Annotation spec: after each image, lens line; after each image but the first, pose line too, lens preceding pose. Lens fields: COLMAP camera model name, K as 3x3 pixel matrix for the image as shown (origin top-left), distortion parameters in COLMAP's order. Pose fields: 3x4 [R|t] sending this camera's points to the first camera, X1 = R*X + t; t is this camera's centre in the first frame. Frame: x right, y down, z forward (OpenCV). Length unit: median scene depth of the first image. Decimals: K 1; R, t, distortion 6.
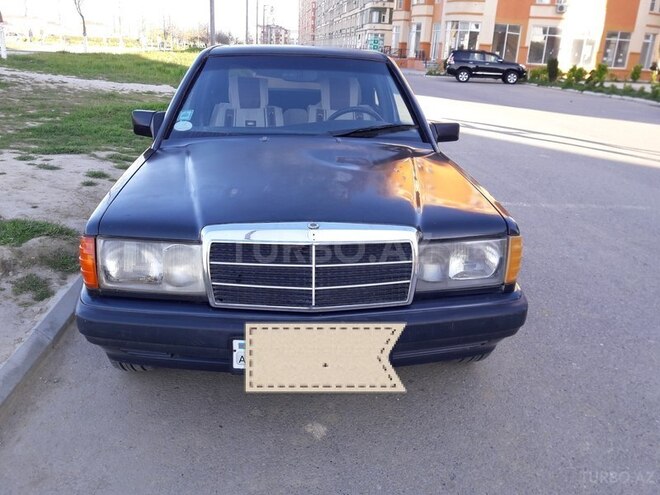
lens RADIAL K [[531.0, 0, 335.4], [0, 531.0, 245.6], [0, 0, 1]] dist [0.031055, -0.044066]
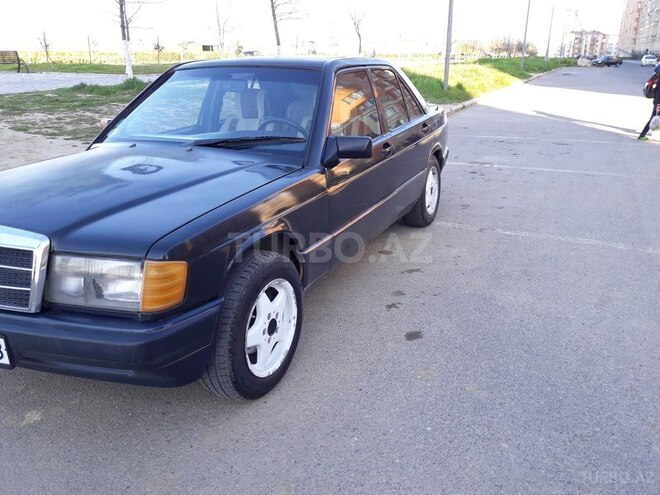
lens RADIAL K [[531.0, 0, 335.4], [0, 531.0, 245.6], [0, 0, 1]] dist [0.031055, -0.044066]
pose [[0.865390, 0.124517, -0.485382, 0.981683], [-0.133017, 0.990967, 0.017059, -0.095691], [0.483121, 0.049801, 0.874136, 0.343761]]
